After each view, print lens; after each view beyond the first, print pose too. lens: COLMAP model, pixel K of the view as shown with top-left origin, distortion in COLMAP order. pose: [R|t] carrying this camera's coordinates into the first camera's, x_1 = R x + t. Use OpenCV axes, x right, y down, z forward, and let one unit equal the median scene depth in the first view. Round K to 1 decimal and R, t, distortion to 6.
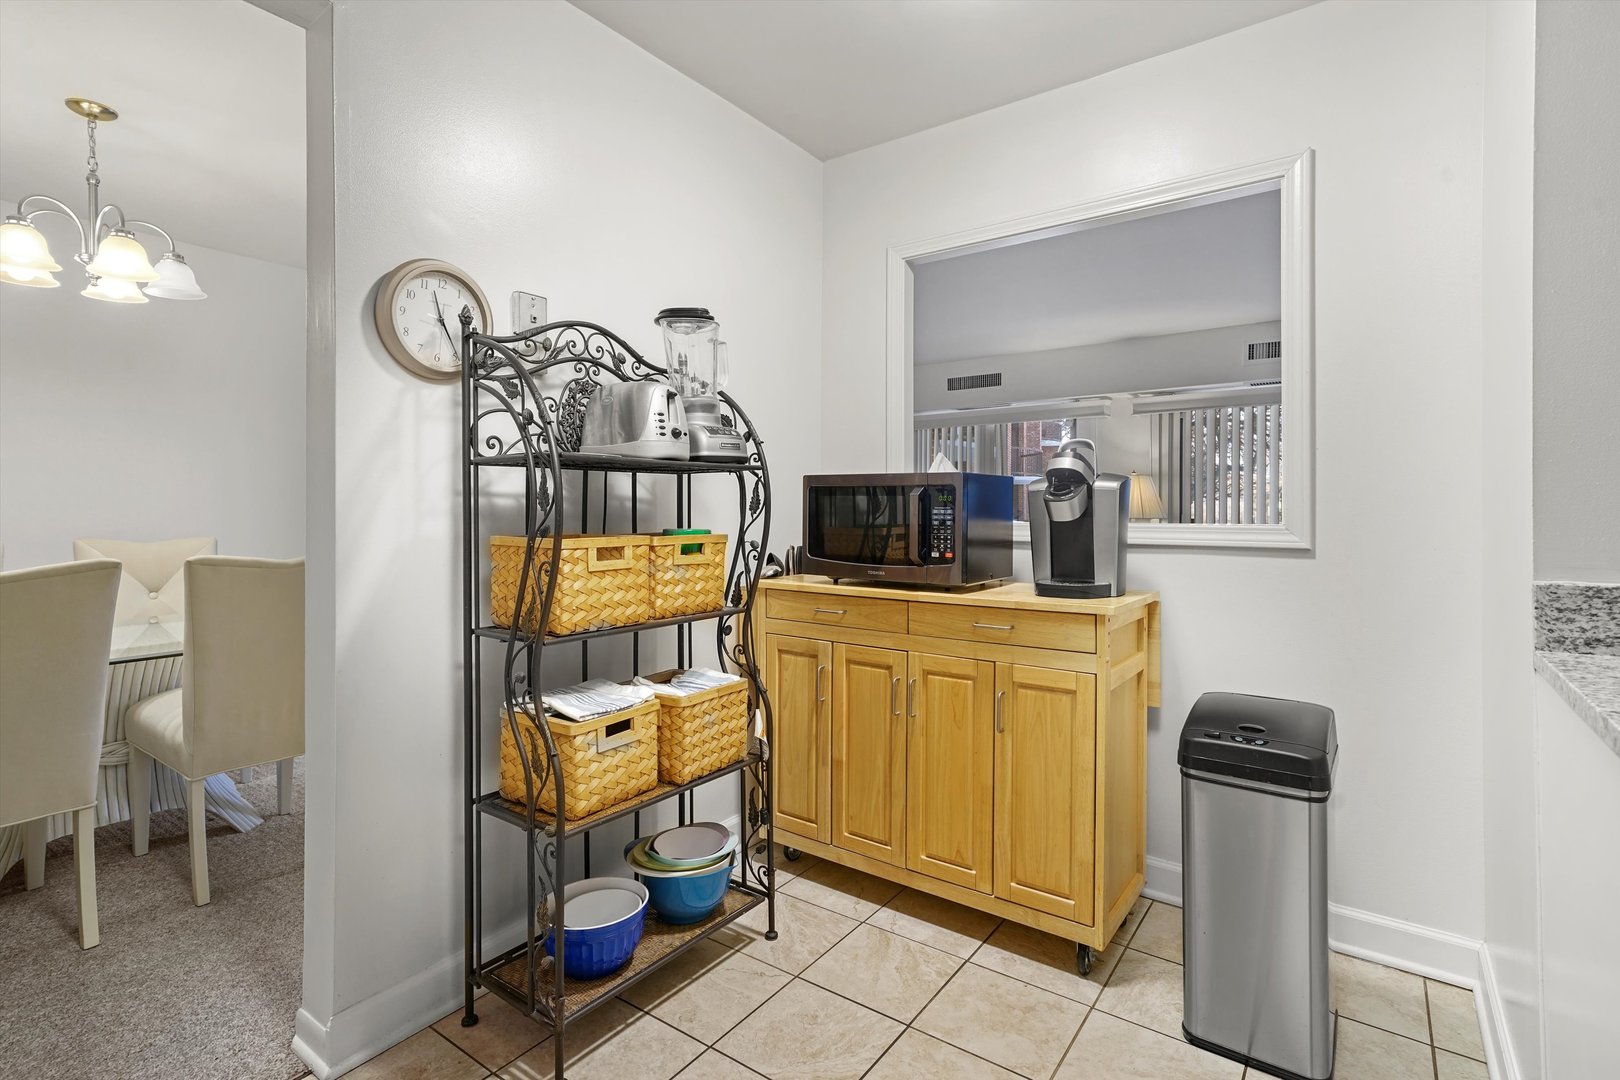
lens RADIAL K [[788.9, 0, 808.0], [0, 788.9, 514.3], [0, 0, 1]] dist [0.016054, 0.000648]
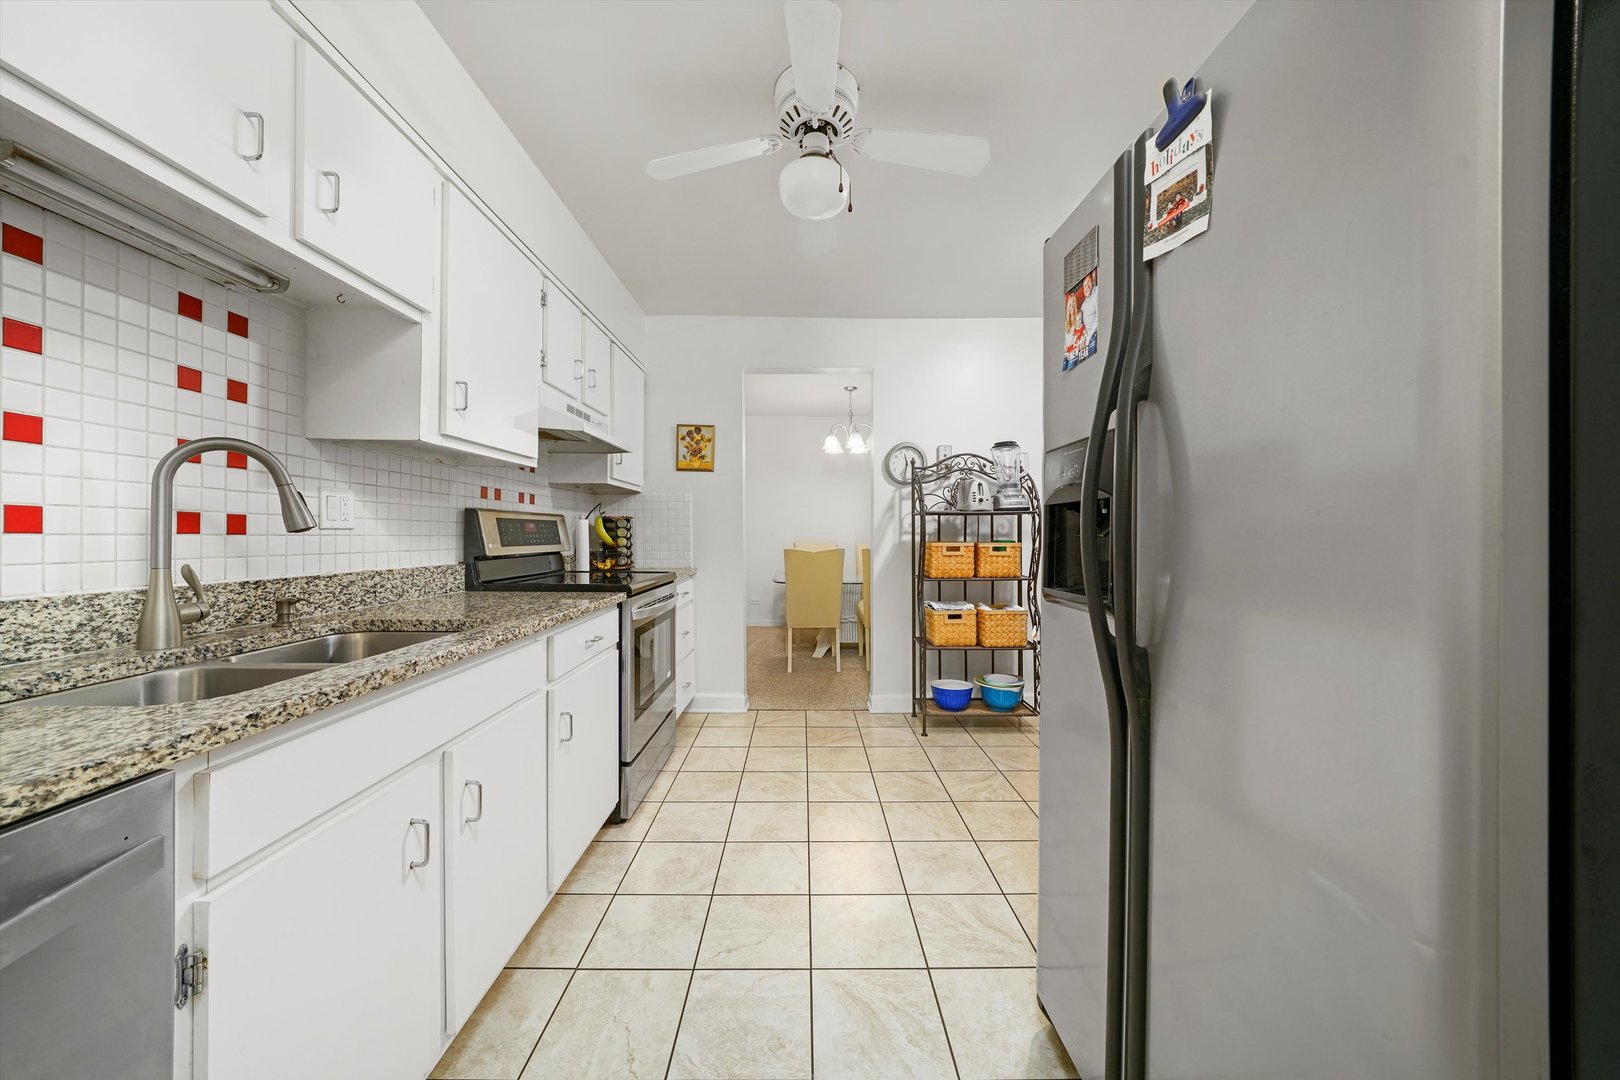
lens RADIAL K [[571.0, 0, 799.0], [0, 571.0, 533.3], [0, 0, 1]] dist [-0.001260, 0.002598]
pose [[0.587968, 0.002783, -0.808879, 0.902376], [-0.000163, 0.999994, 0.003322, -0.007260], [0.808884, -0.001822, 0.587965, -0.468361]]
